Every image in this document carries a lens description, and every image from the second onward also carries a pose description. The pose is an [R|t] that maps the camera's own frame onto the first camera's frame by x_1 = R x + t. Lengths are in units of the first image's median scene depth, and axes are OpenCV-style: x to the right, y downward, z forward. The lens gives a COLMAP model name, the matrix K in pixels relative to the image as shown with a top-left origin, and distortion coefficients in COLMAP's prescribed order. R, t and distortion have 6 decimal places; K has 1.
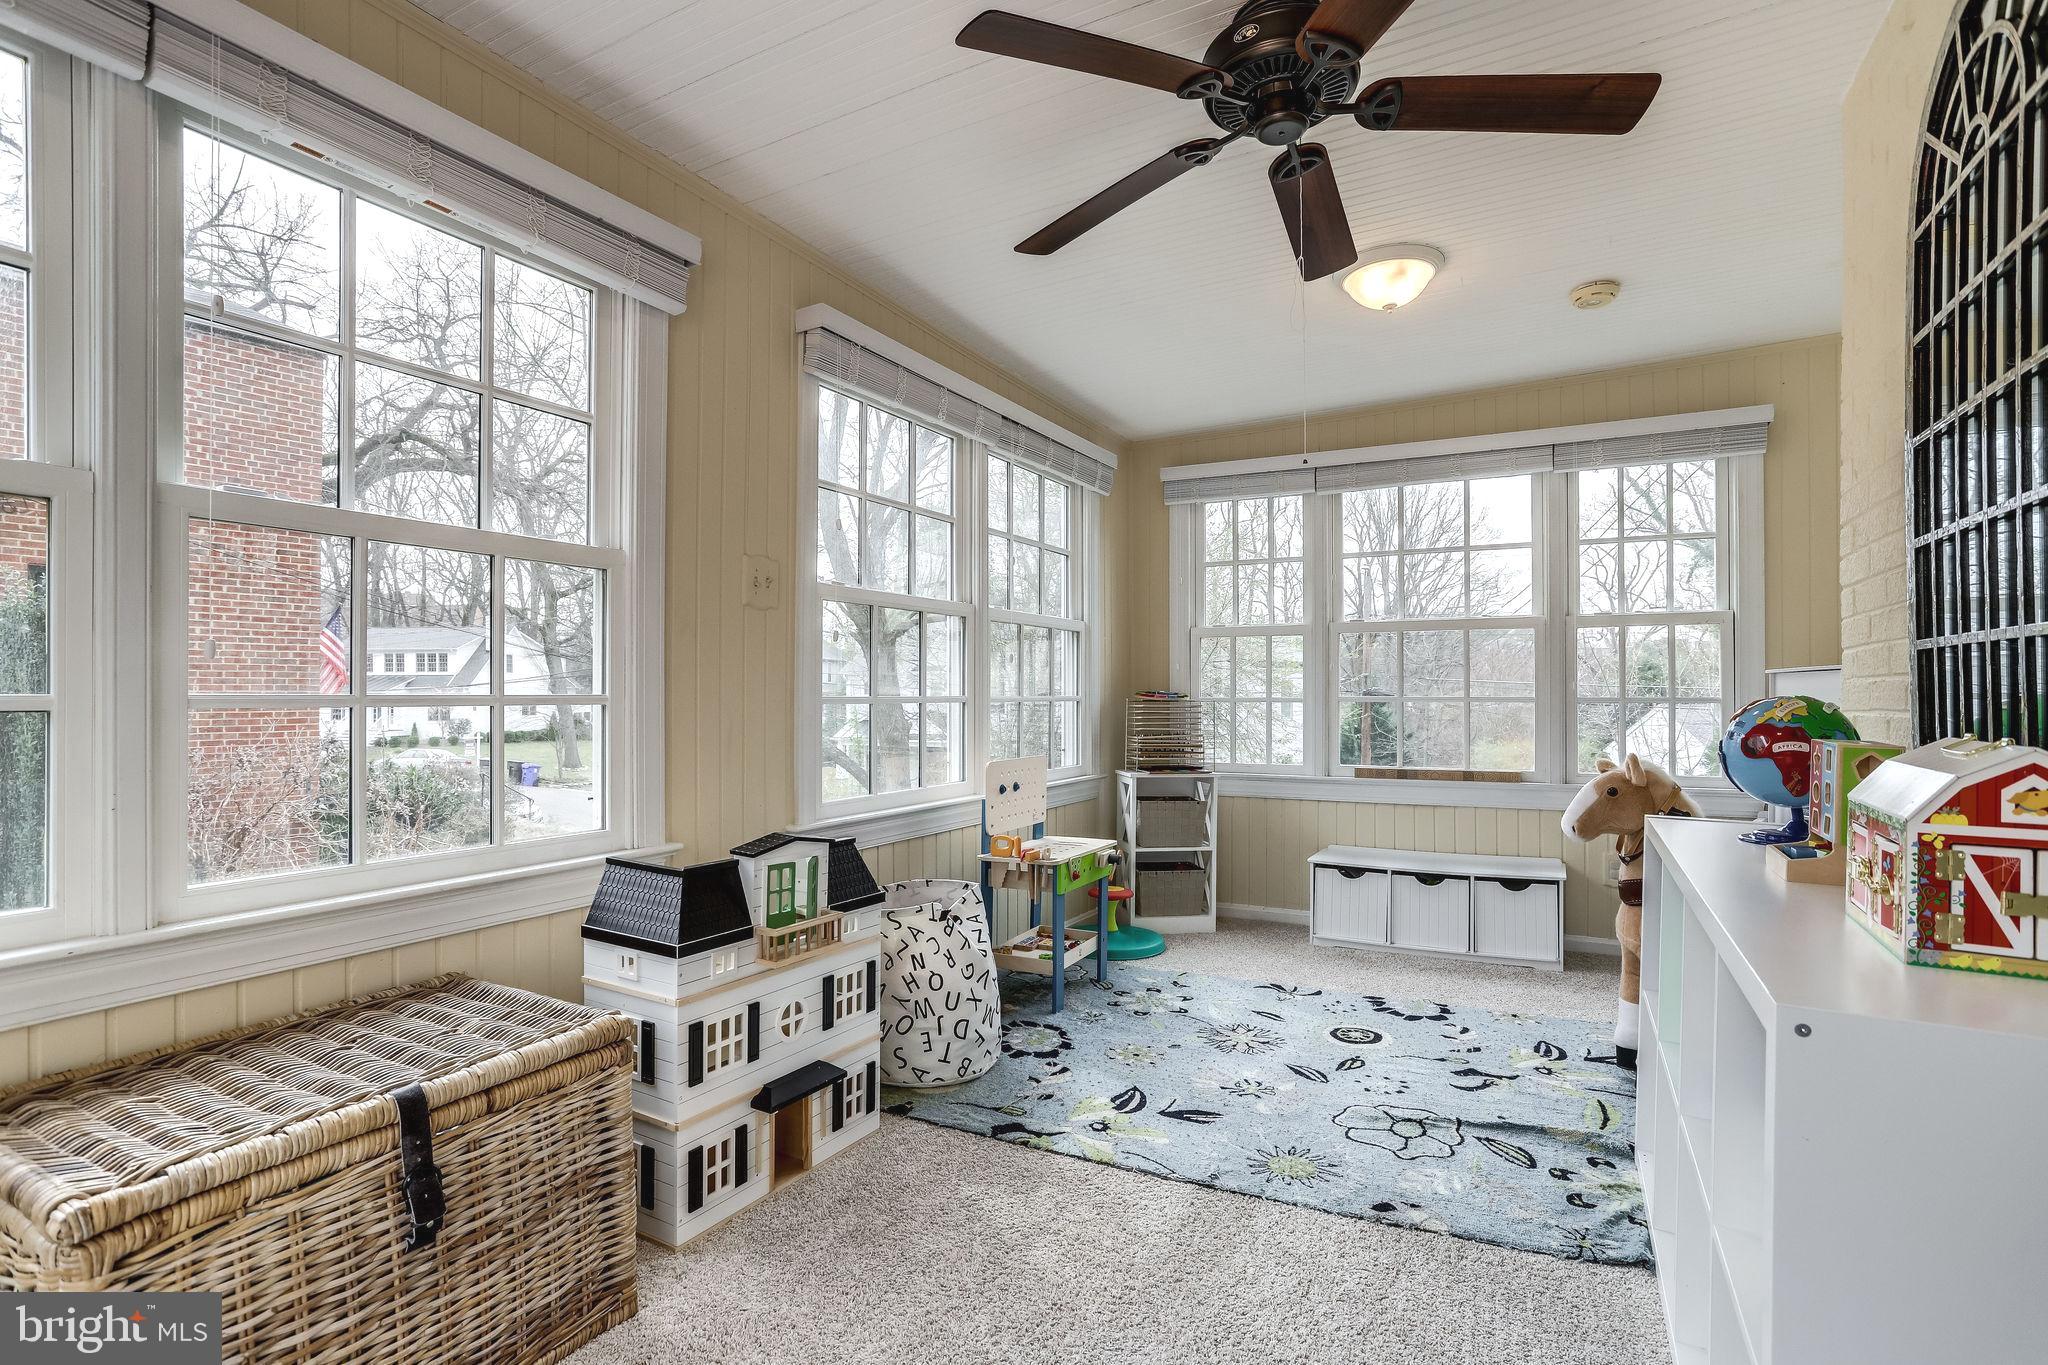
lens RADIAL K [[1001.5, 0, 1033.6], [0, 1001.5, 682.6], [0, 0, 1]] dist [-0.051800, 0.027703]
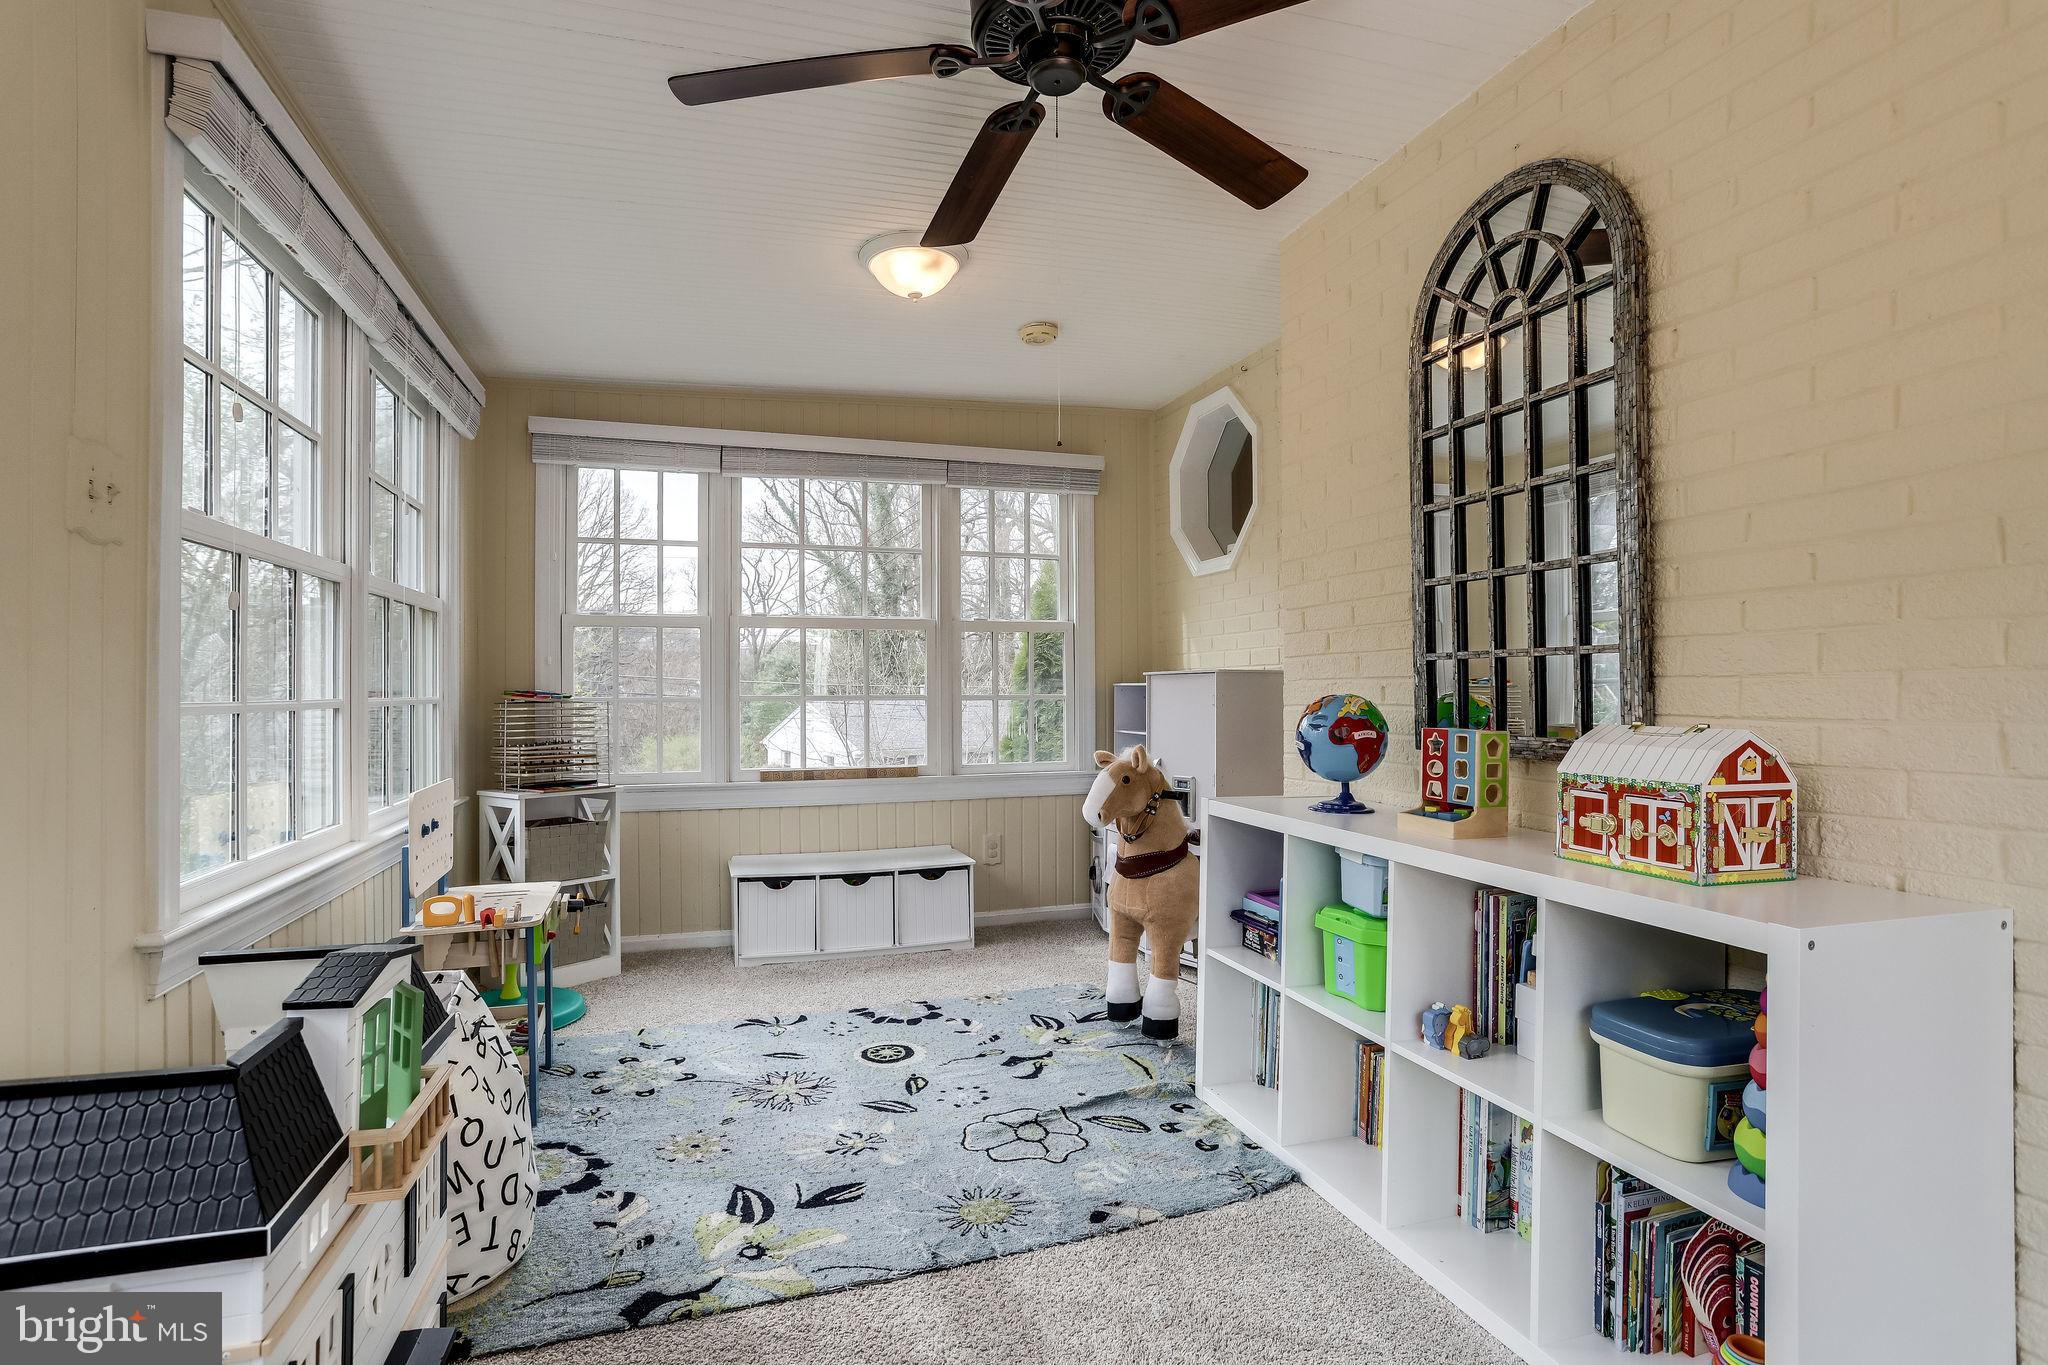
lens RADIAL K [[1001.5, 0, 1032.6], [0, 1001.5, 678.5], [0, 0, 1]] dist [-0.051800, 0.027703]
pose [[0.694468, 0.005183, 0.719505, -0.290344], [-0.004502, 0.999986, -0.002858, -0.000889], [-0.719510, -0.001255, 0.694481, 0.262240]]
